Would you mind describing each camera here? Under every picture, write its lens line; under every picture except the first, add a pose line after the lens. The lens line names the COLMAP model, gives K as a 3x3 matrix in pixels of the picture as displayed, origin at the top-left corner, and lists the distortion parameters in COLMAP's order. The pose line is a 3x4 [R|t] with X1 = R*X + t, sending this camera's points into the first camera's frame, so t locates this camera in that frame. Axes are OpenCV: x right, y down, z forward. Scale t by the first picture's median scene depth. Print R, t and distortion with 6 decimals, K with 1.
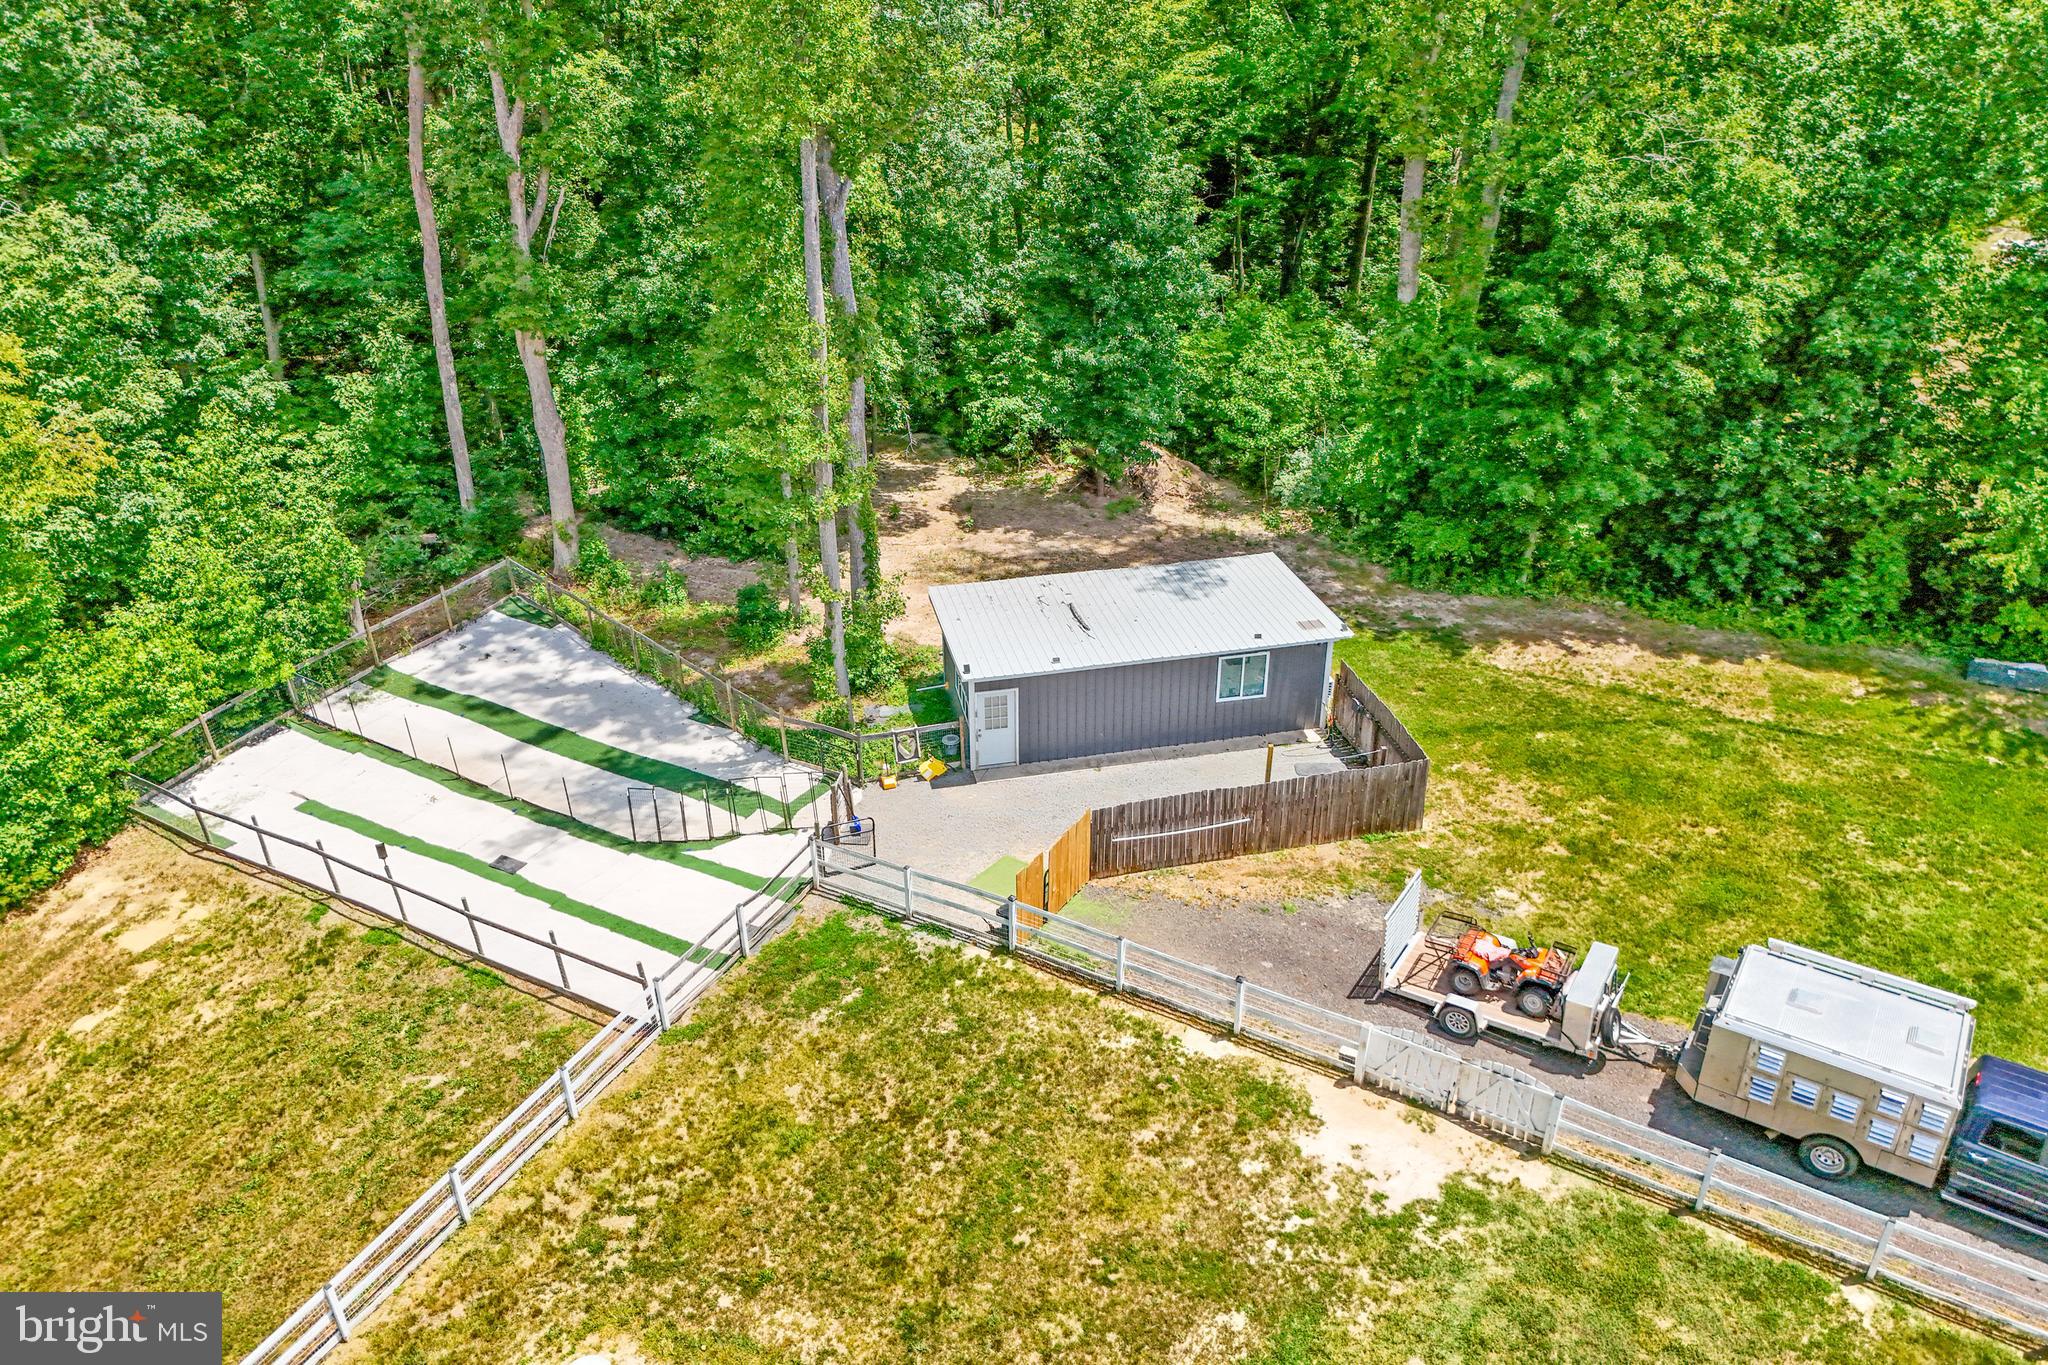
lens RADIAL K [[1513.8, 0, 1027.9], [0, 1513.8, 689.0], [0, 0, 1]] dist [0.068440, -0.067003]
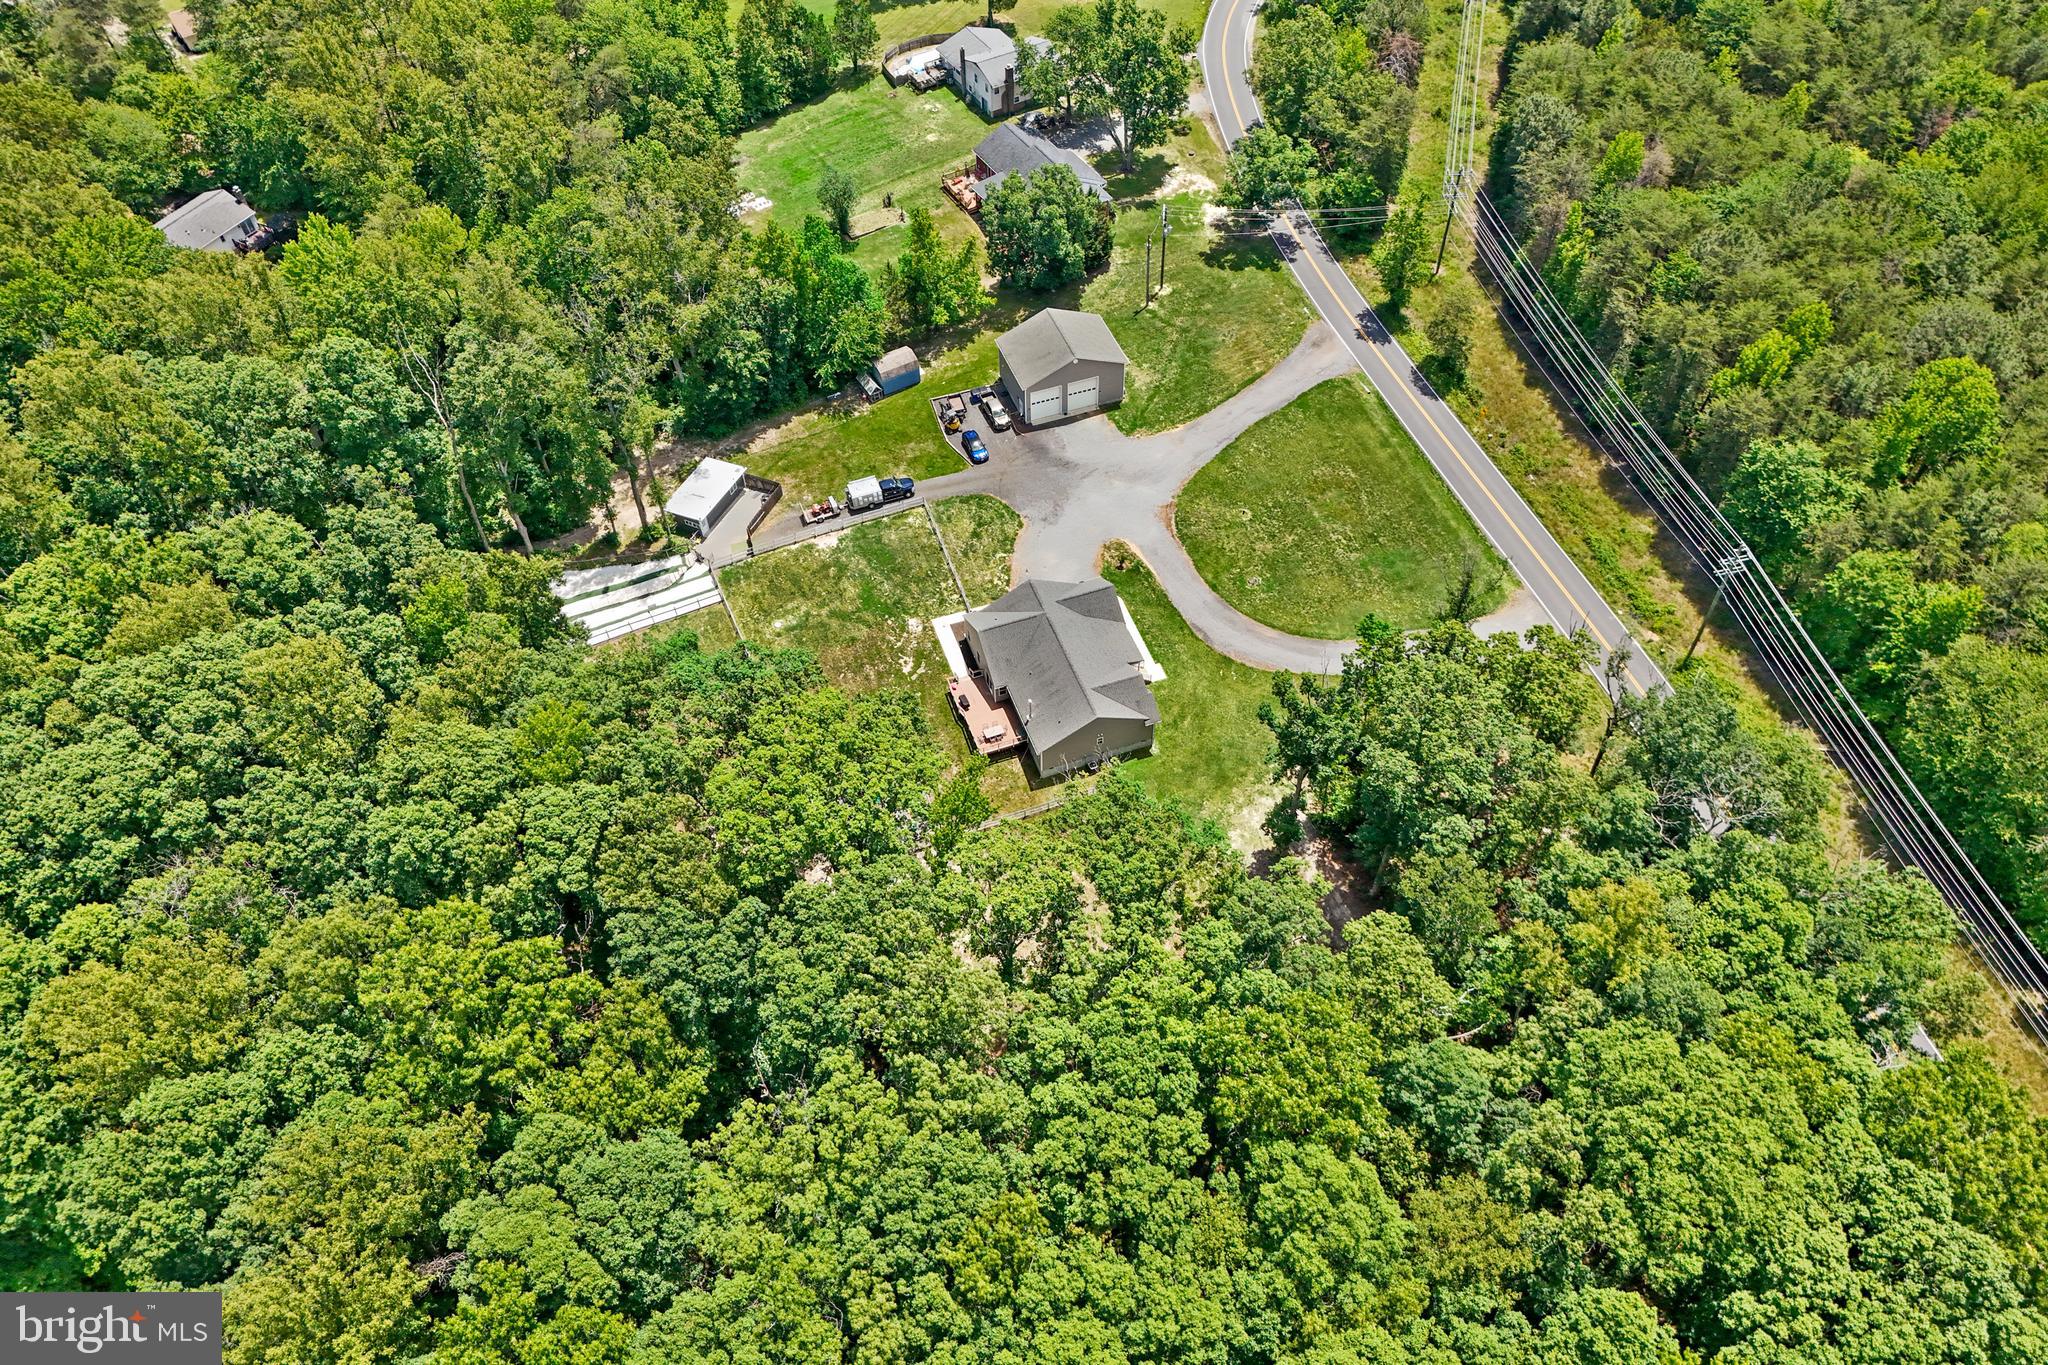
lens RADIAL K [[1513.8, 0, 1022.5], [0, 1513.8, 702.4], [0, 0, 1]] dist [0.068440, -0.067003]
pose [[0.606290, -0.623411, 0.493732, -2.174158], [0.422605, 0.778508, 0.464036, -1.370811], [-0.673660, -0.072686, 0.735458, -3.305813]]
